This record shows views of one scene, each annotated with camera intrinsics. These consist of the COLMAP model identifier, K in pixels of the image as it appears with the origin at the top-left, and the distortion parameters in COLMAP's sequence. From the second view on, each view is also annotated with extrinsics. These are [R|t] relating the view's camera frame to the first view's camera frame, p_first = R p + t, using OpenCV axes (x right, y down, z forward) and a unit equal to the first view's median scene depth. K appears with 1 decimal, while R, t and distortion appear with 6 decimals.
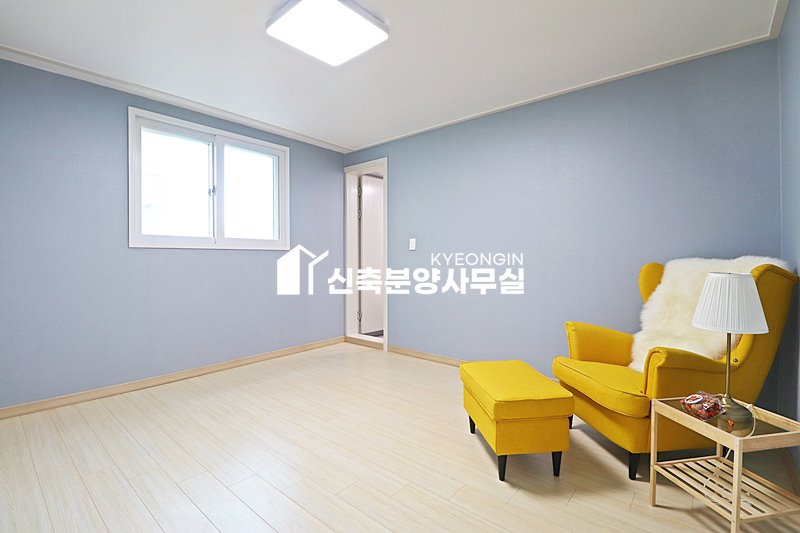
lens RADIAL K [[369.9, 0, 401.6], [0, 369.9, 261.7], [0, 0, 1]] dist [-0.014567, -0.007306]
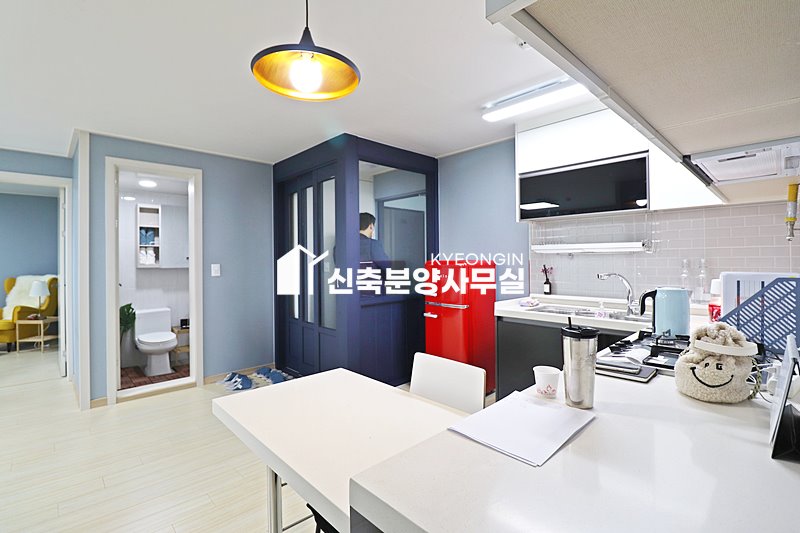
lens RADIAL K [[369.9, 0, 418.4], [0, 369.9, 260.1], [0, 0, 1]] dist [-0.014567, -0.007306]
pose [[0.074828, -0.001309, 0.997196, -1.937507], [0.021981, 0.999758, -0.000337, -0.069357], [-0.996954, 0.021945, 0.074839, -2.449514]]
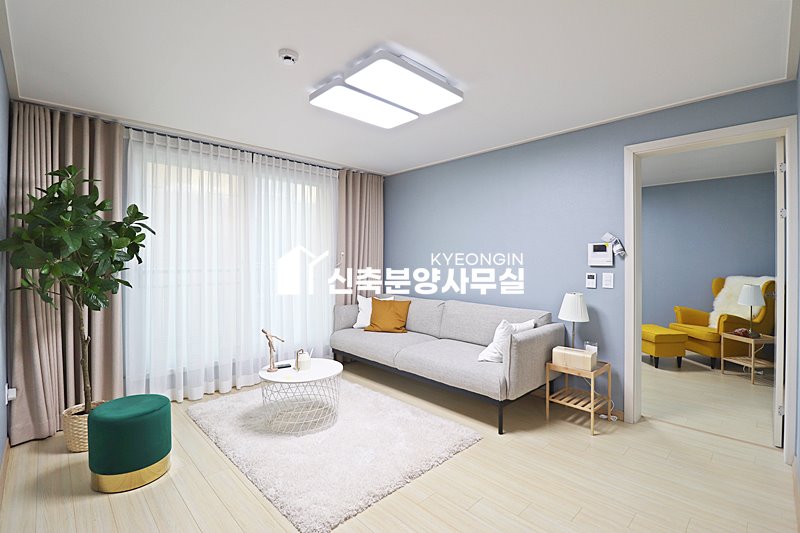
lens RADIAL K [[369.9, 0, 397.6], [0, 369.9, 262.8], [0, 0, 1]] dist [-0.014567, -0.007306]
pose [[0.994403, -0.006036, -0.105479, -1.160439], [0.005031, 0.999939, -0.009794, -0.091665], [0.105532, 0.009209, 0.994373, -1.586126]]
